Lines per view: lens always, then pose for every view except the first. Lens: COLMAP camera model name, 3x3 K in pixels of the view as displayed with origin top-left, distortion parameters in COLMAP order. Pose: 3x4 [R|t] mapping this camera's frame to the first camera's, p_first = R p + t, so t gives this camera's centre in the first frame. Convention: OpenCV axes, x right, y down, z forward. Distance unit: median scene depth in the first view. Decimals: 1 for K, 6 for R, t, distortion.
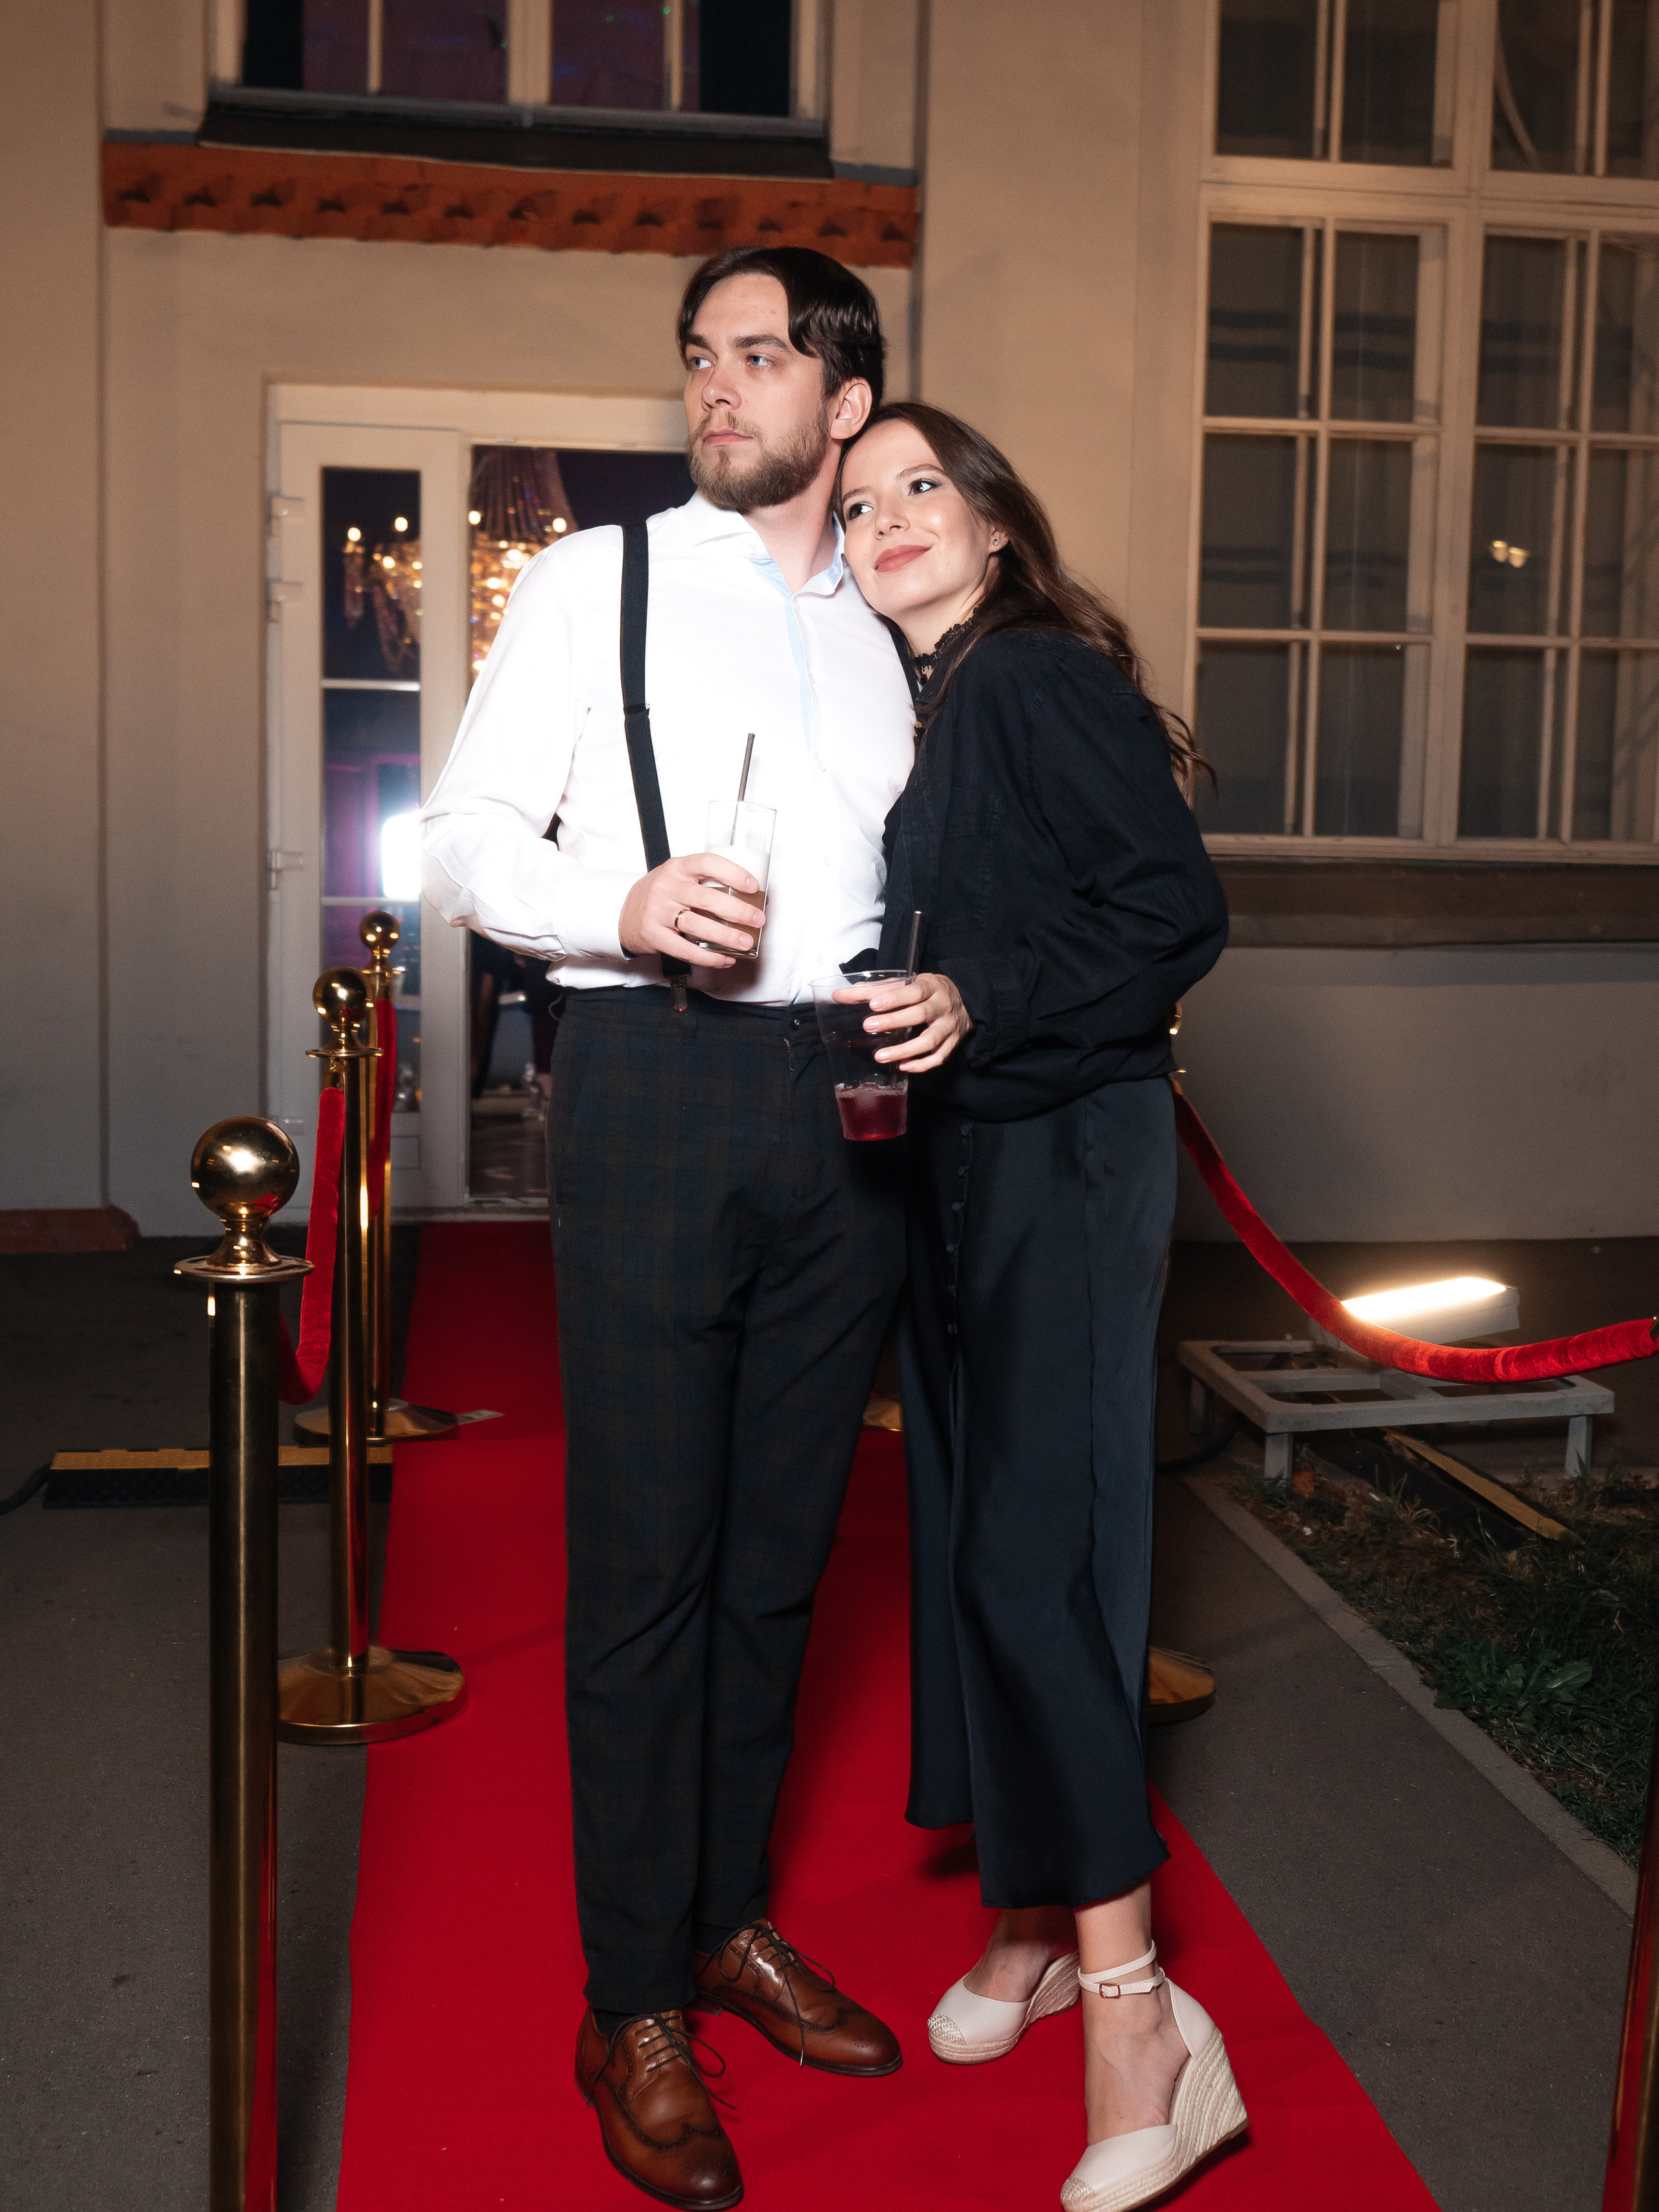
lens RADIAL K [[2672.3, 0, 829.5], [0, 2672.3, 1106.0], [0, 0, 1]] dist [0.077586, -0.000968]
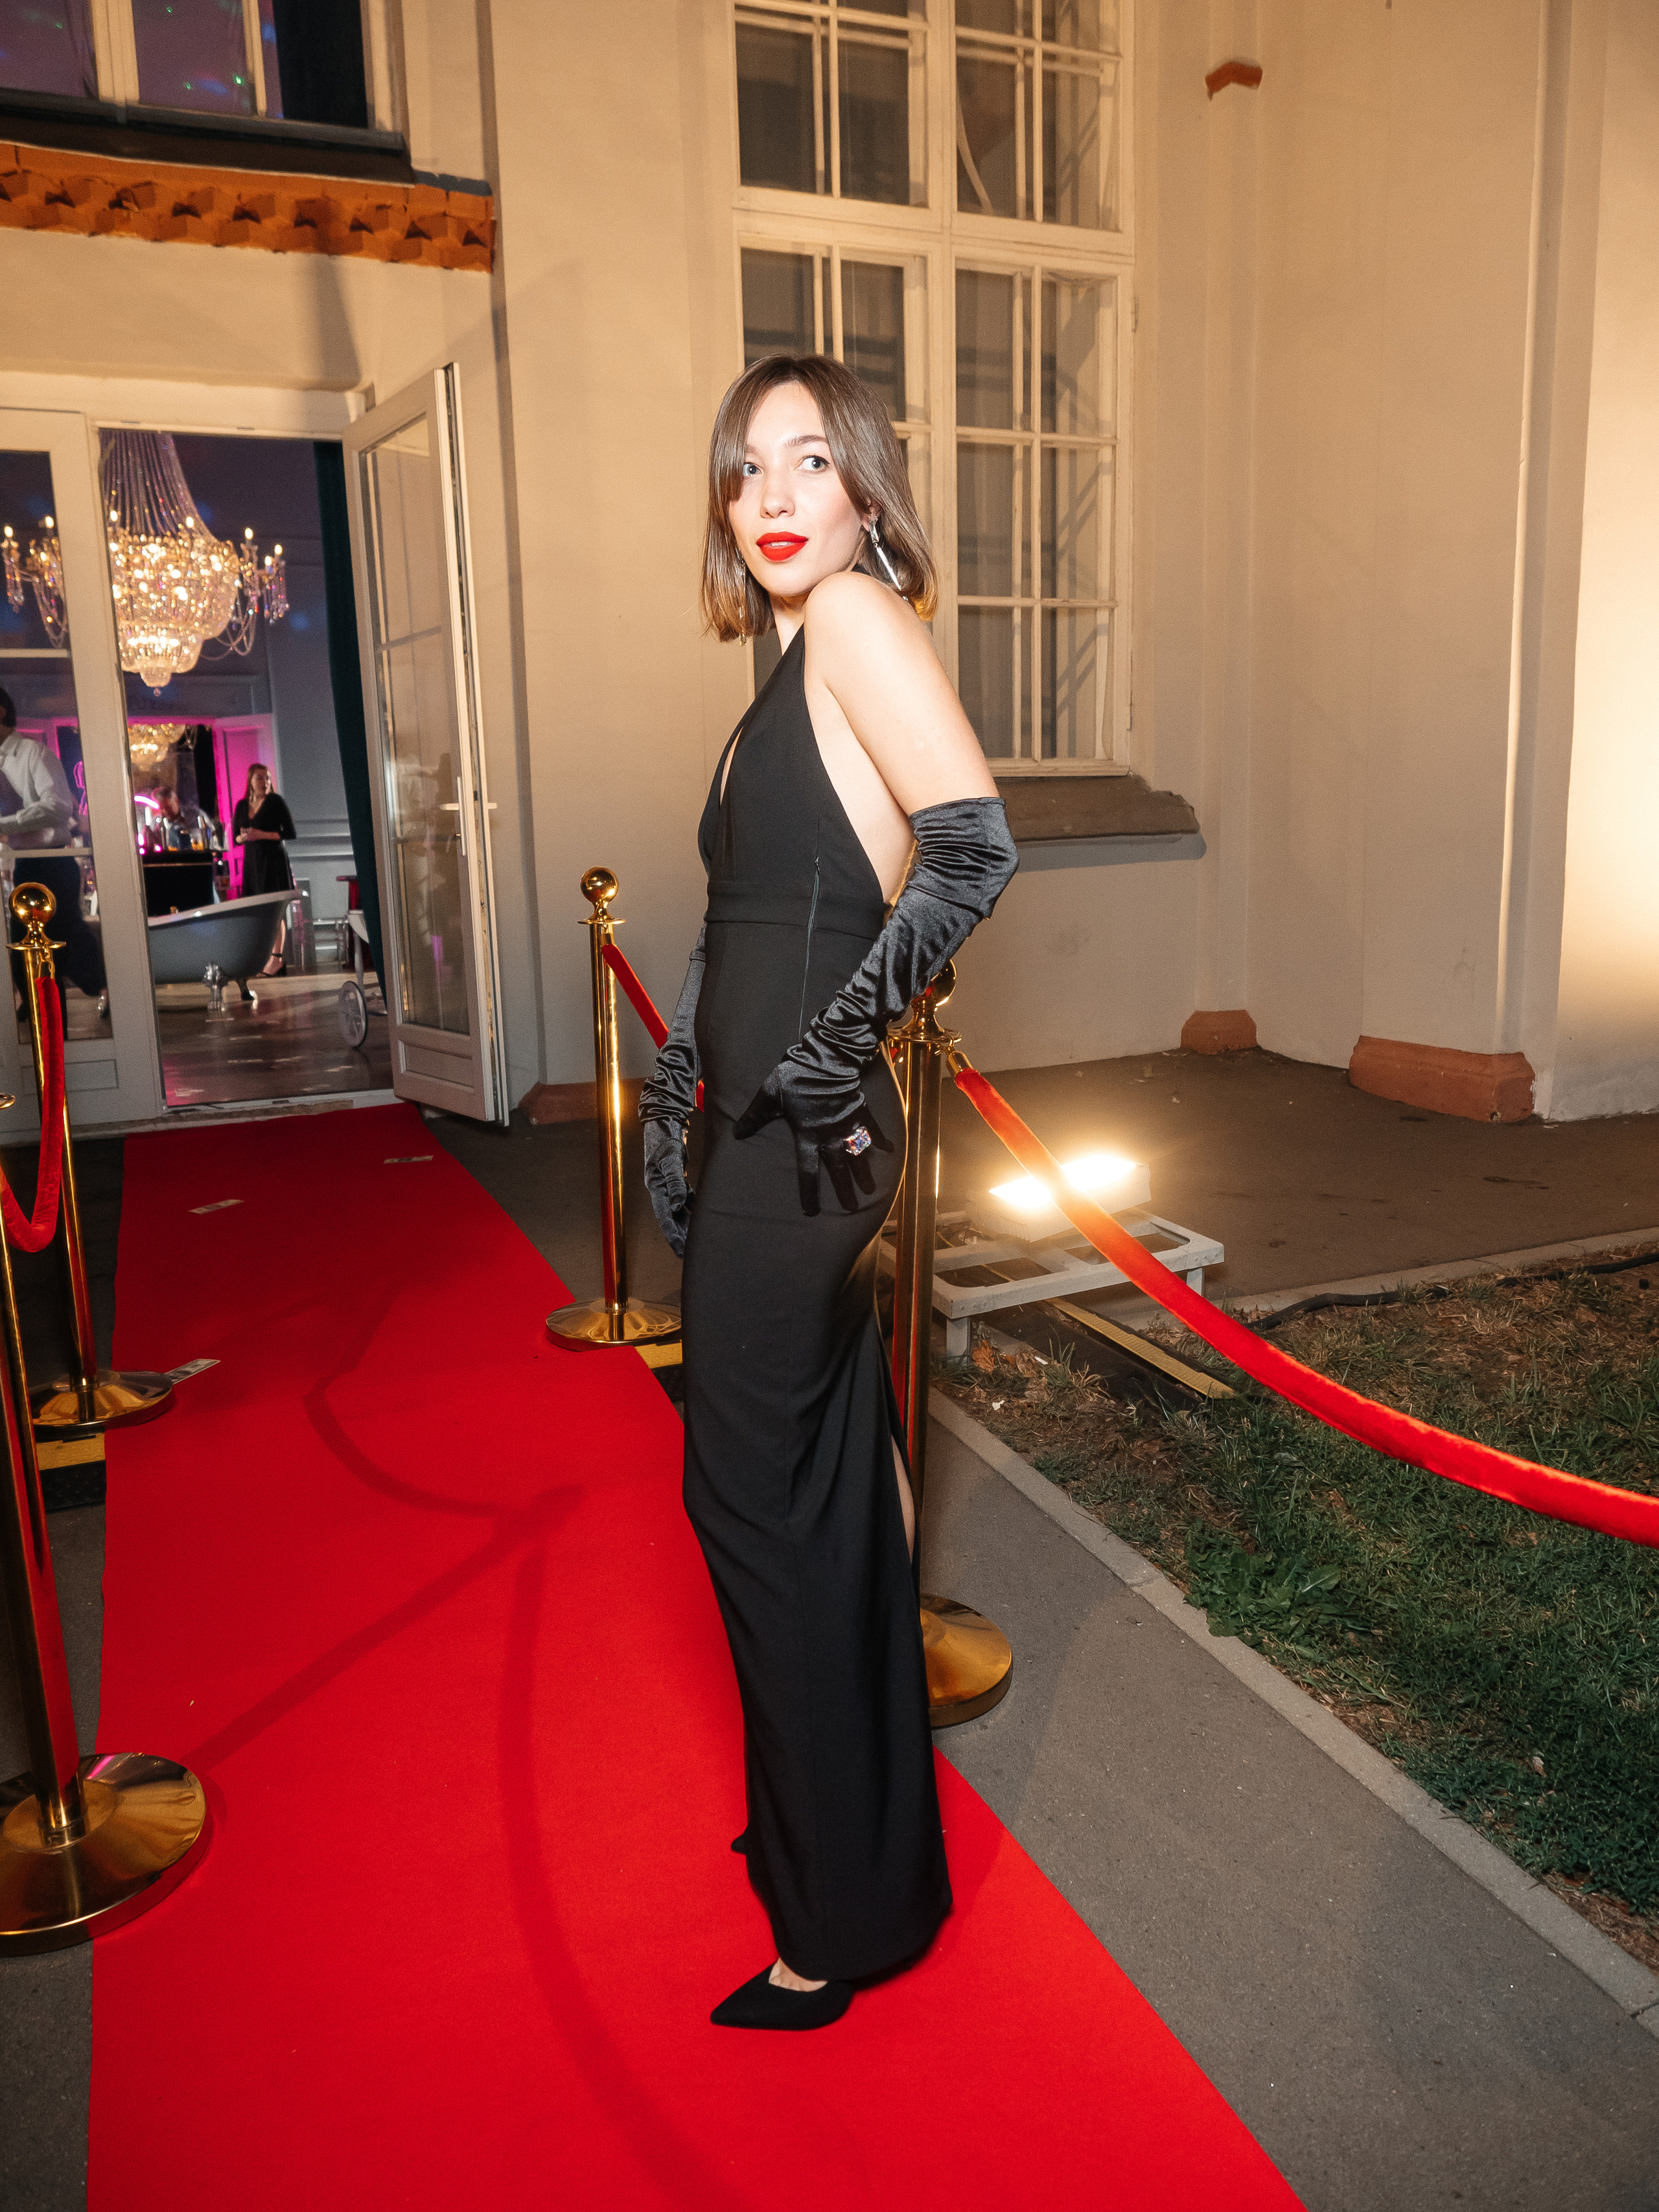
lens RADIAL K [[1667.8, 0, 829.5], [0, 1667.8, 1106.0], [0, 0, 1]] dist [0.013668, -0.004825]
pose [[0.968987, -0.084209, 0.232323, -0.025486], [0.059187, 0.991870, 0.112656, -0.030973], [-0.239921, -0.095412, 0.966092, 0.243770]]
